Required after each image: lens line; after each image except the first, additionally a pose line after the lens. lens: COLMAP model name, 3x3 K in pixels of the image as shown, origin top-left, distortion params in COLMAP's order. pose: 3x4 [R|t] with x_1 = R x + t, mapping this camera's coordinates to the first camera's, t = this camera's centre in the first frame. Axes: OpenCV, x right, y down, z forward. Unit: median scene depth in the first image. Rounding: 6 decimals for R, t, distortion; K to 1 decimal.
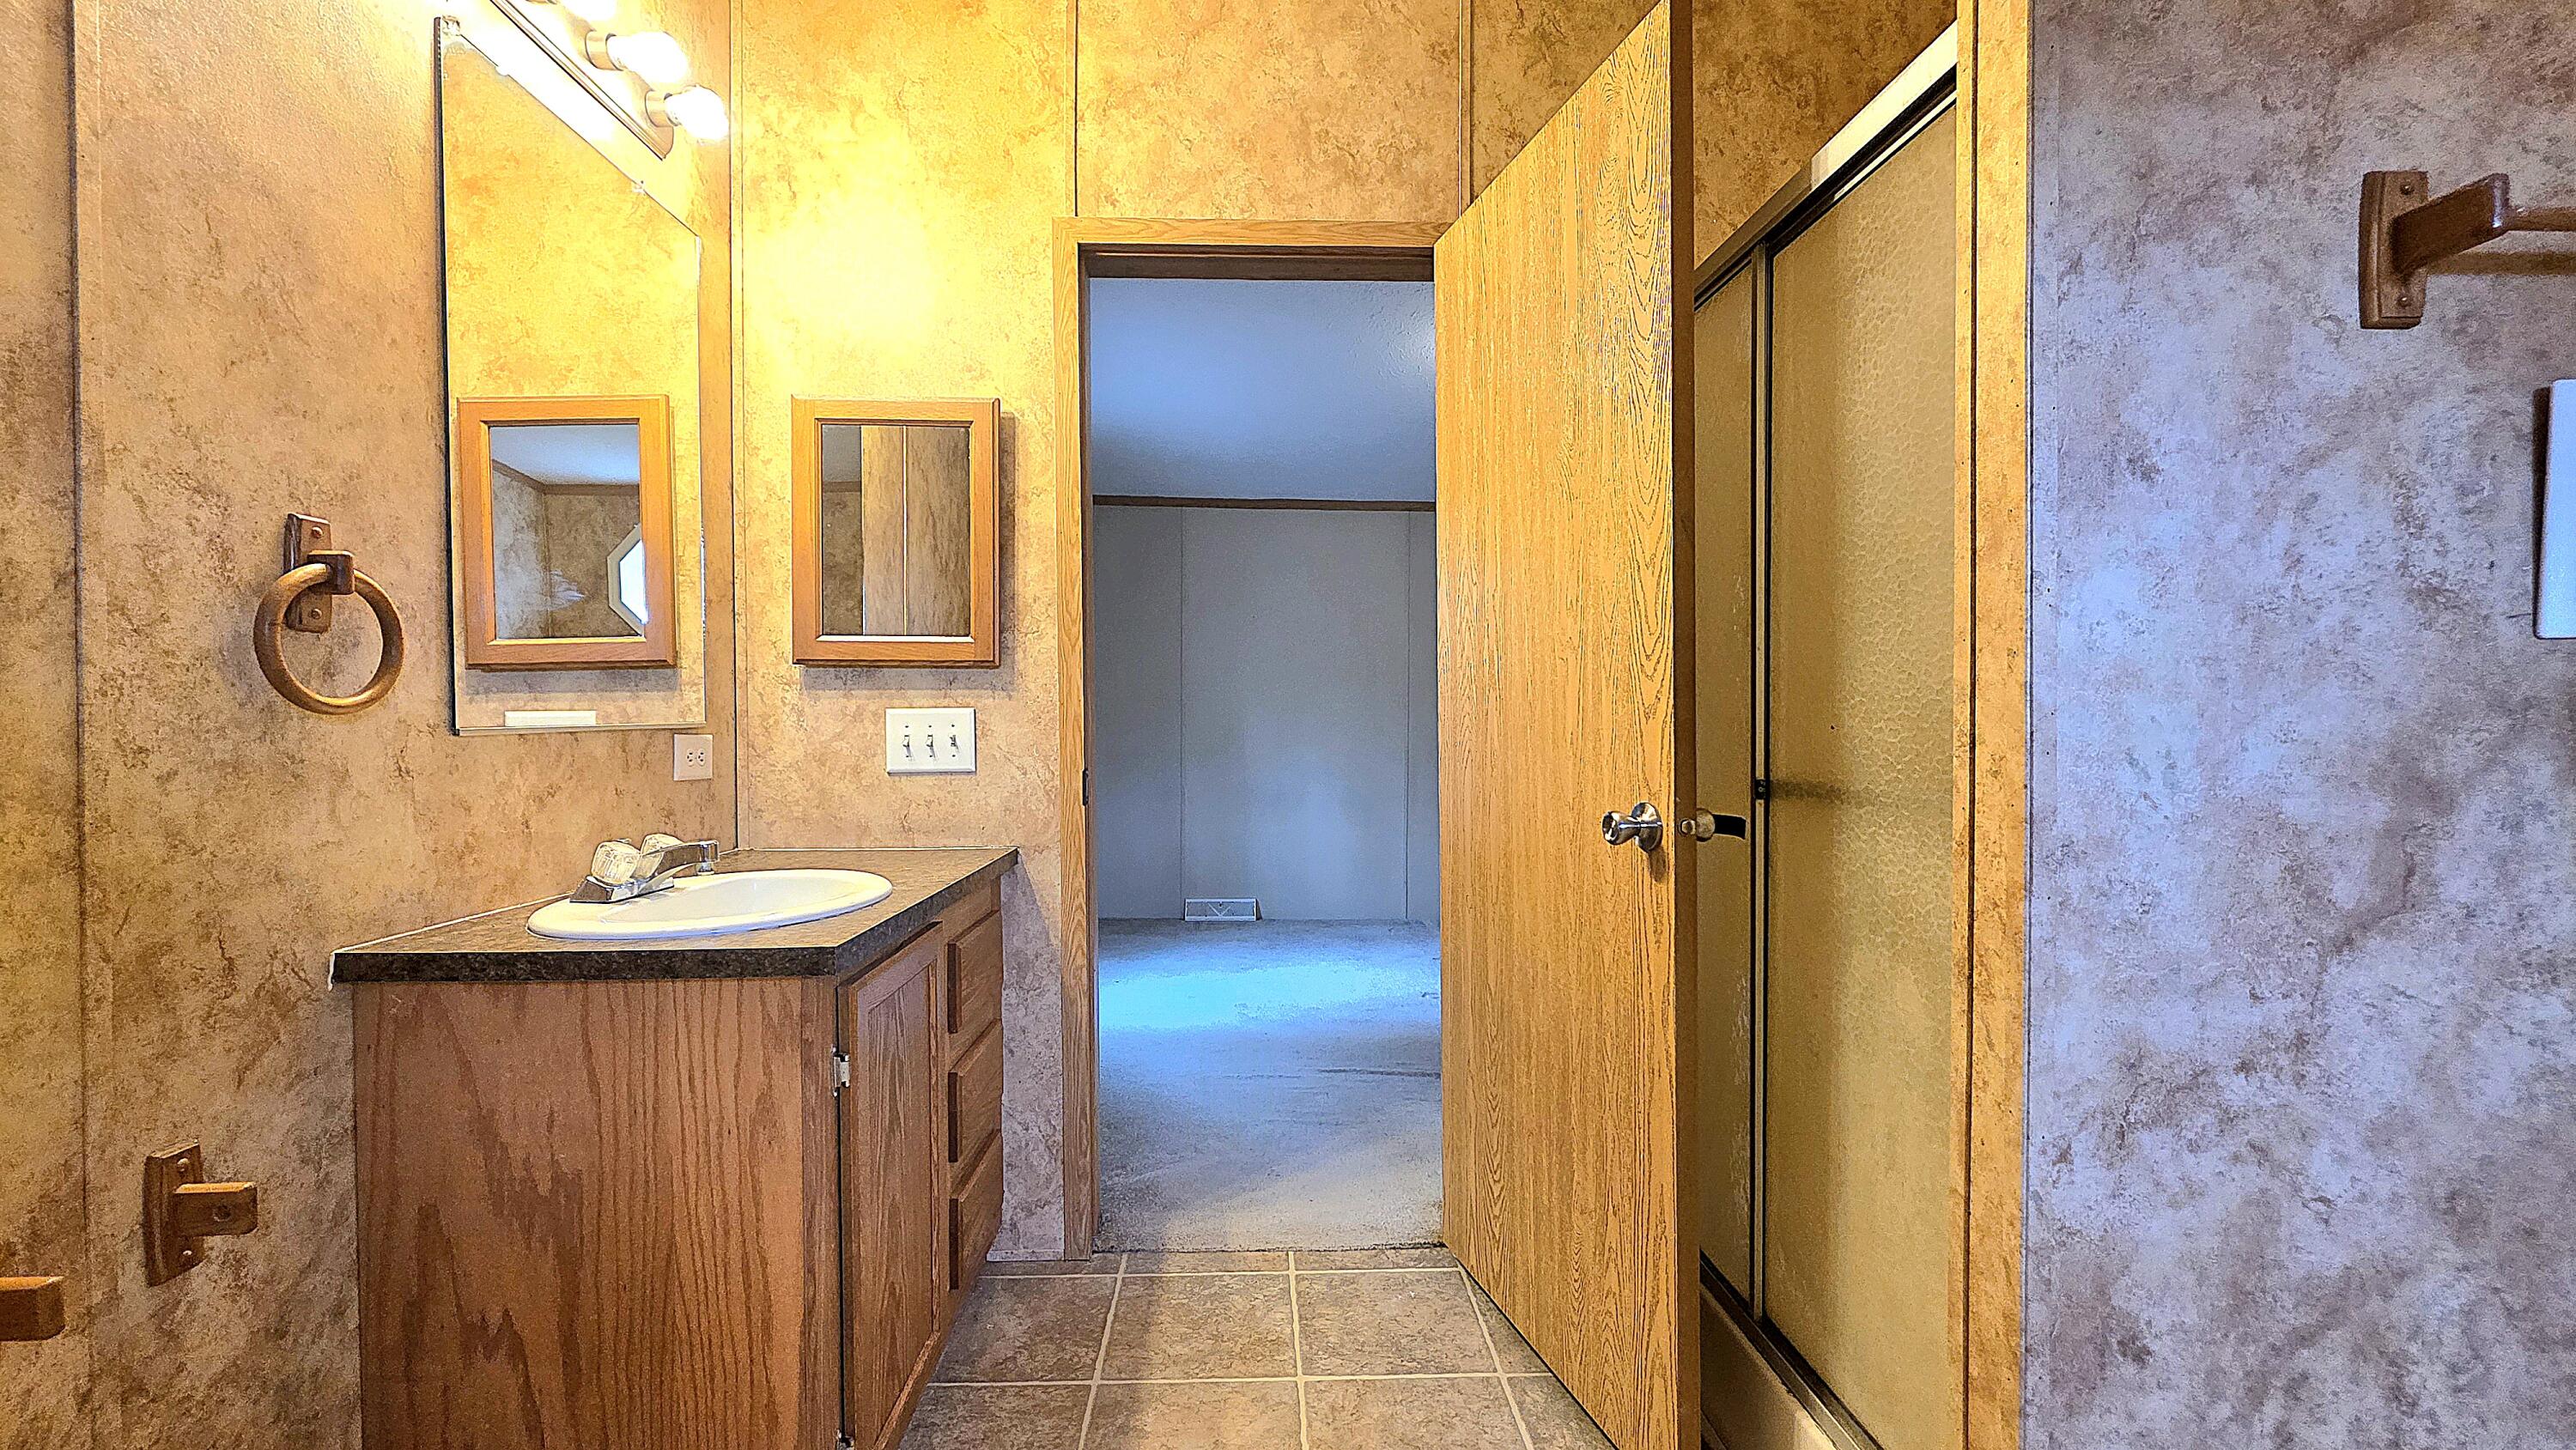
lens RADIAL K [[1030.2, 0, 1285.4], [0, 1030.2, 724.0], [0, 0, 1]] dist [0.000672, -0.000034]
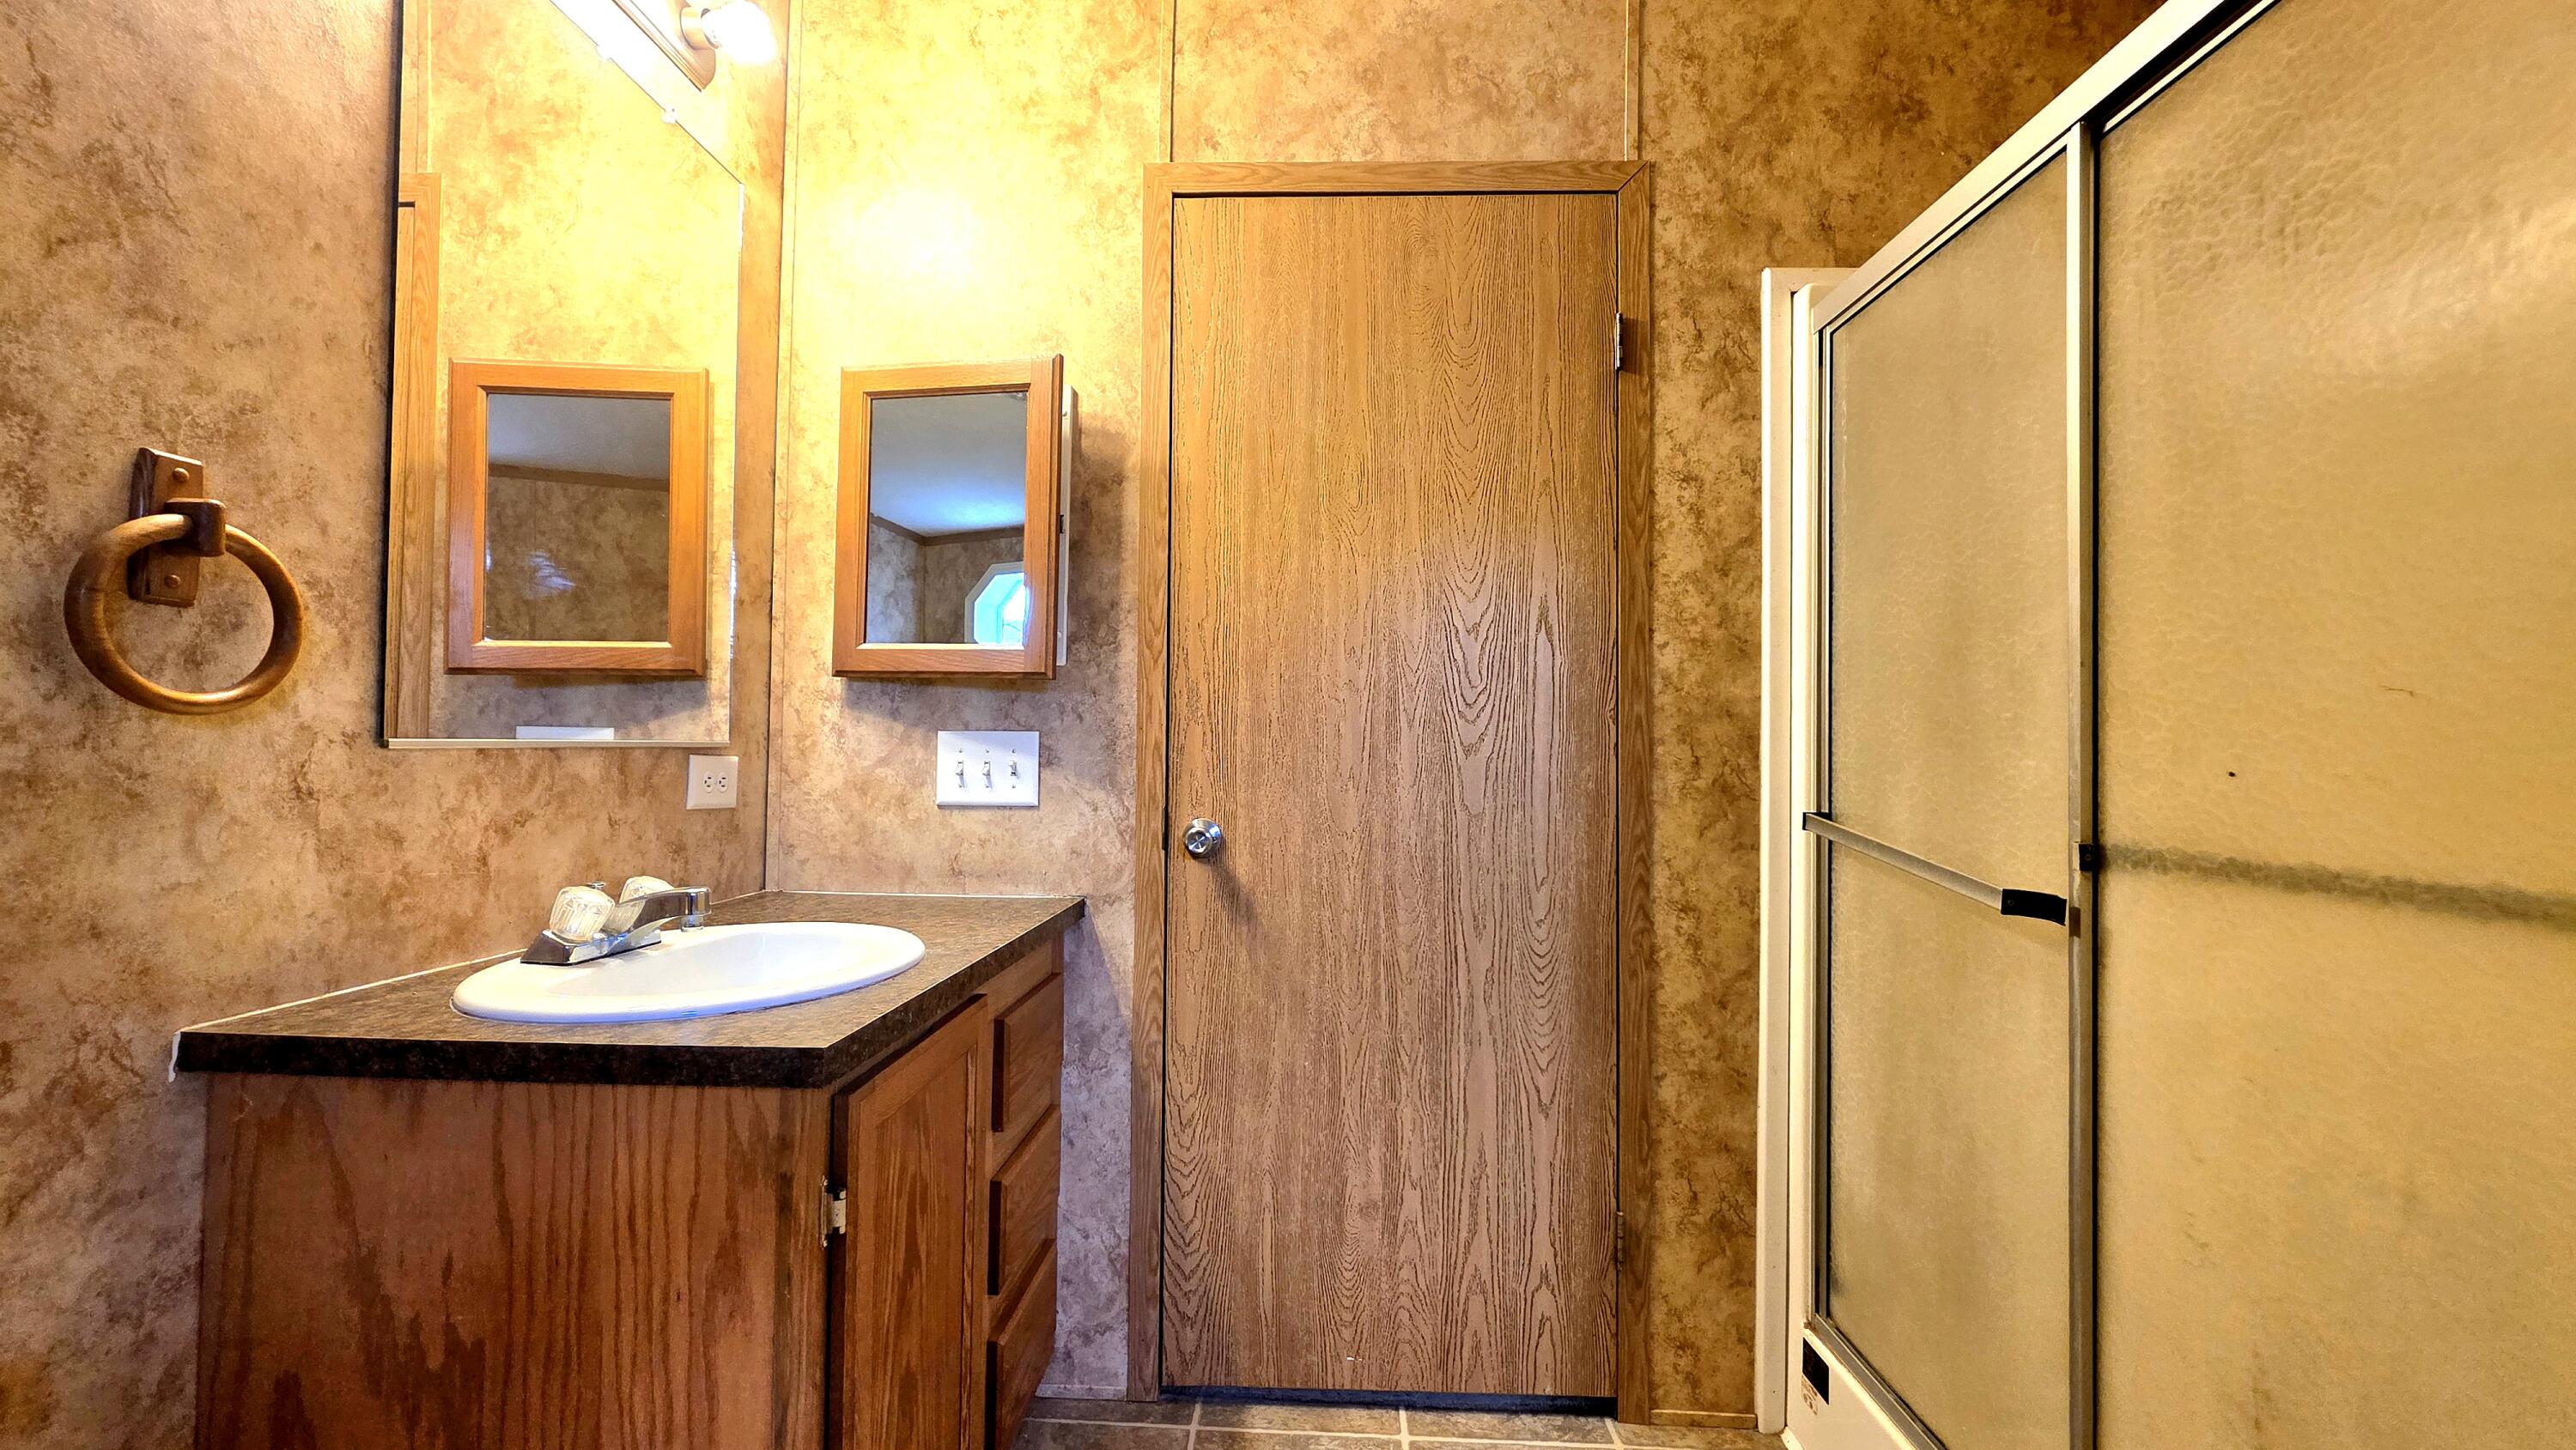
lens RADIAL K [[1030.2, 0, 1285.4], [0, 1030.2, 724.0], [0, 0, 1]] dist [0.000672, -0.000034]
pose [[0.997202, 0.017240, -0.072743, -0.043961], [-0.019875, 0.999167, -0.035650, 0.005501], [0.072067, 0.036996, 0.996713, 0.196684]]
